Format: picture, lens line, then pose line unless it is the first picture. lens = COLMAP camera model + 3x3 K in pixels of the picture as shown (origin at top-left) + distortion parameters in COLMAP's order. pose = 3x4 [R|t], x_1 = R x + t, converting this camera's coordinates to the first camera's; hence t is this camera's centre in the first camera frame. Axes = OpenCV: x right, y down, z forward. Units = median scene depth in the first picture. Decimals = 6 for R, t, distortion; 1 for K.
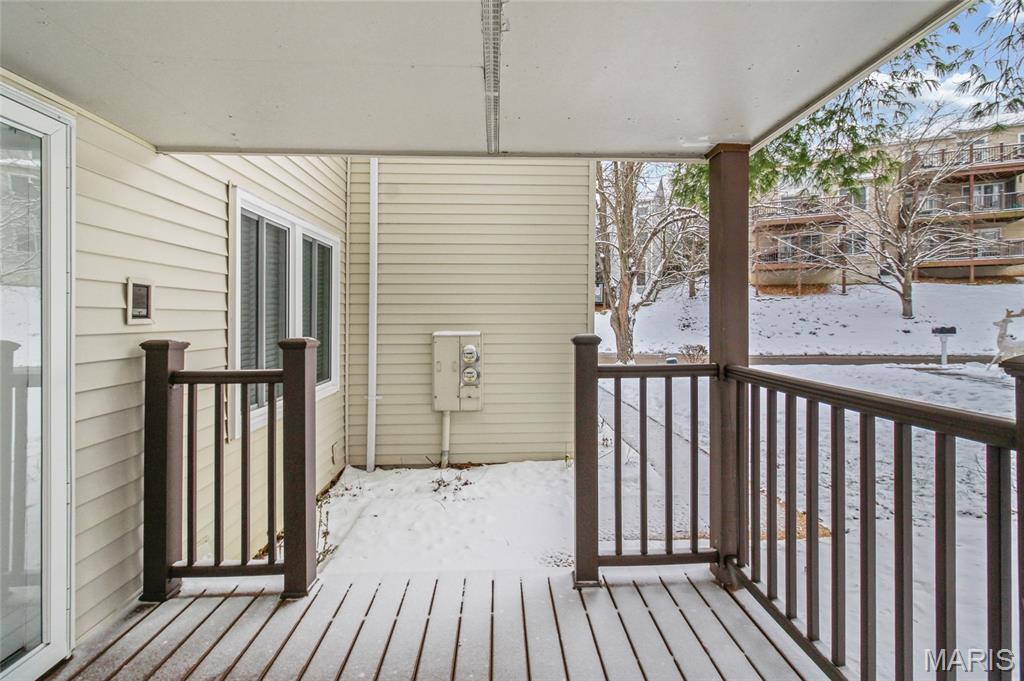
lens RADIAL K [[476.1, 0, 532.6], [0, 476.1, 307.1], [0, 0, 1]] dist [-0.001730, -0.002433]
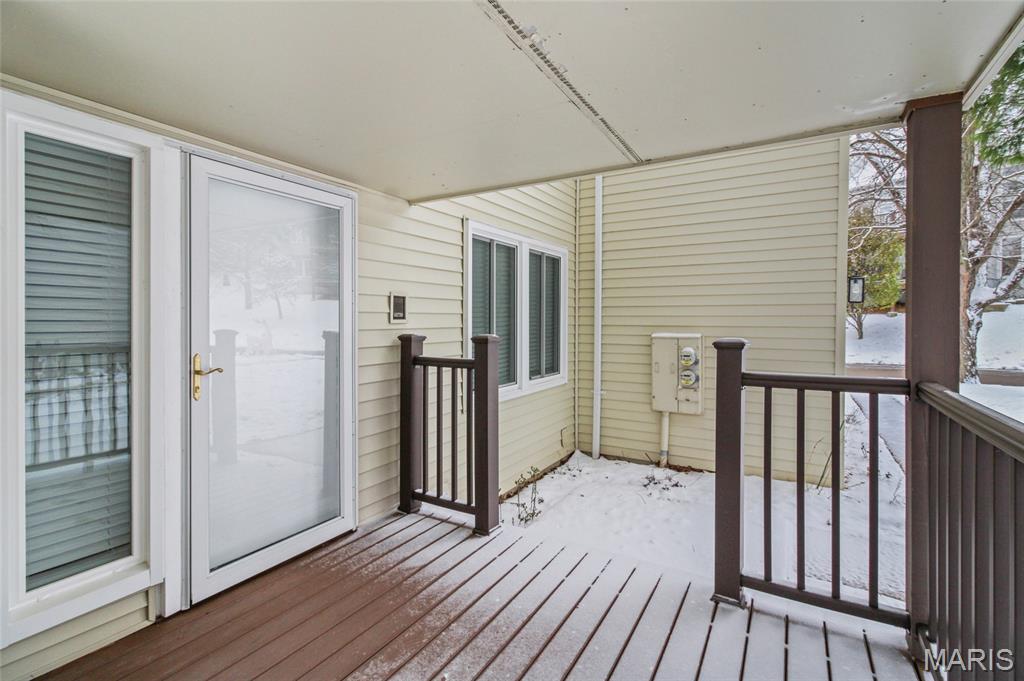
lens RADIAL K [[476.1, 0, 525.9], [0, 476.1, 311.3], [0, 0, 1]] dist [-0.001730, -0.002433]
pose [[0.831217, -0.005233, -0.555924, 0.310039], [0.008655, 0.999956, 0.003529, -0.003058], [0.555881, -0.007745, 0.831226, -0.010470]]
